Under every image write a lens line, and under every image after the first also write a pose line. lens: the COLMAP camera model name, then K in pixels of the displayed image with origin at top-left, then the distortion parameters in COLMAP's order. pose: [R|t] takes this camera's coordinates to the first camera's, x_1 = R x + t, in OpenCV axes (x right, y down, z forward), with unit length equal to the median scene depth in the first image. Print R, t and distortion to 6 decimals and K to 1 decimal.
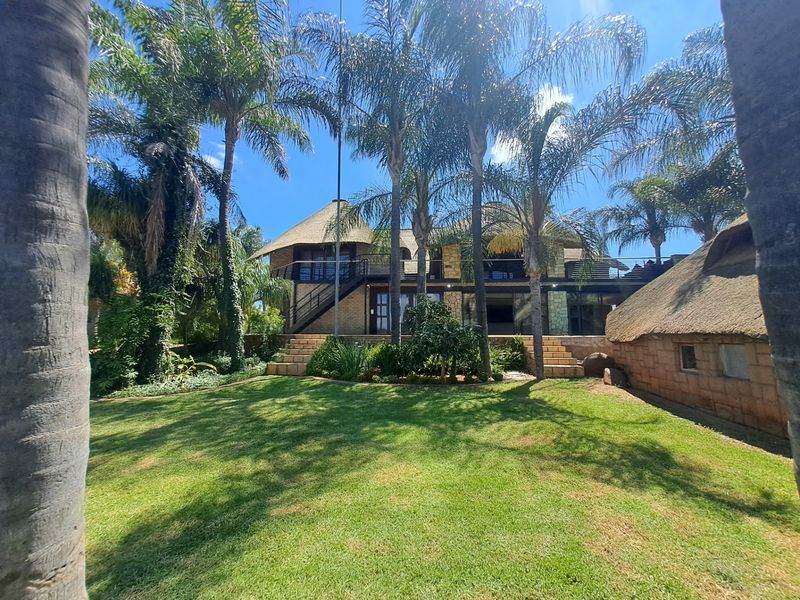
lens RADIAL K [[314.3, 0, 401.4], [0, 314.3, 296.9], [0, 0, 1]] dist [-0.010028, -0.000338]
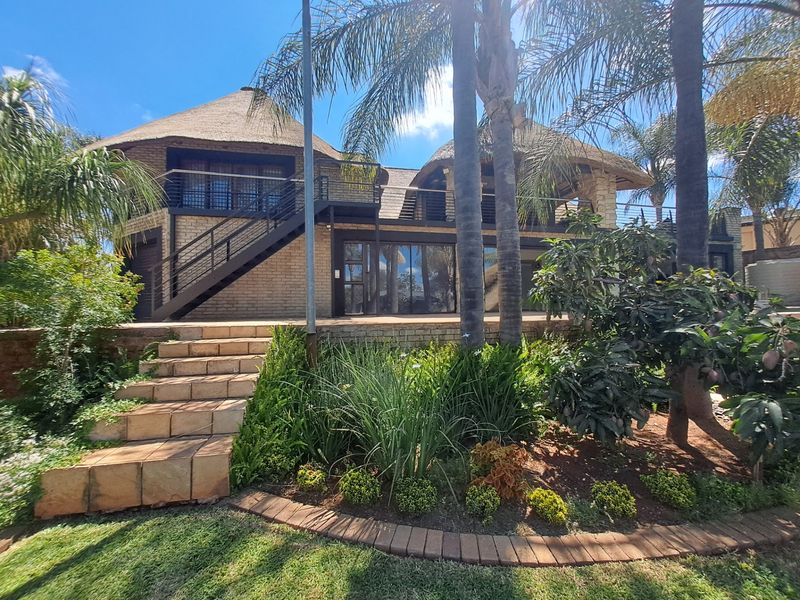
lens RADIAL K [[314.3, 0, 397.6], [0, 314.3, 302.5], [0, 0, 1]] dist [-0.010028, -0.000338]
pose [[0.959492, -0.009695, 0.281569, -0.149585], [-0.018867, 0.994953, 0.098550, 0.041413], [-0.281104, -0.099871, 0.954467, 0.450870]]
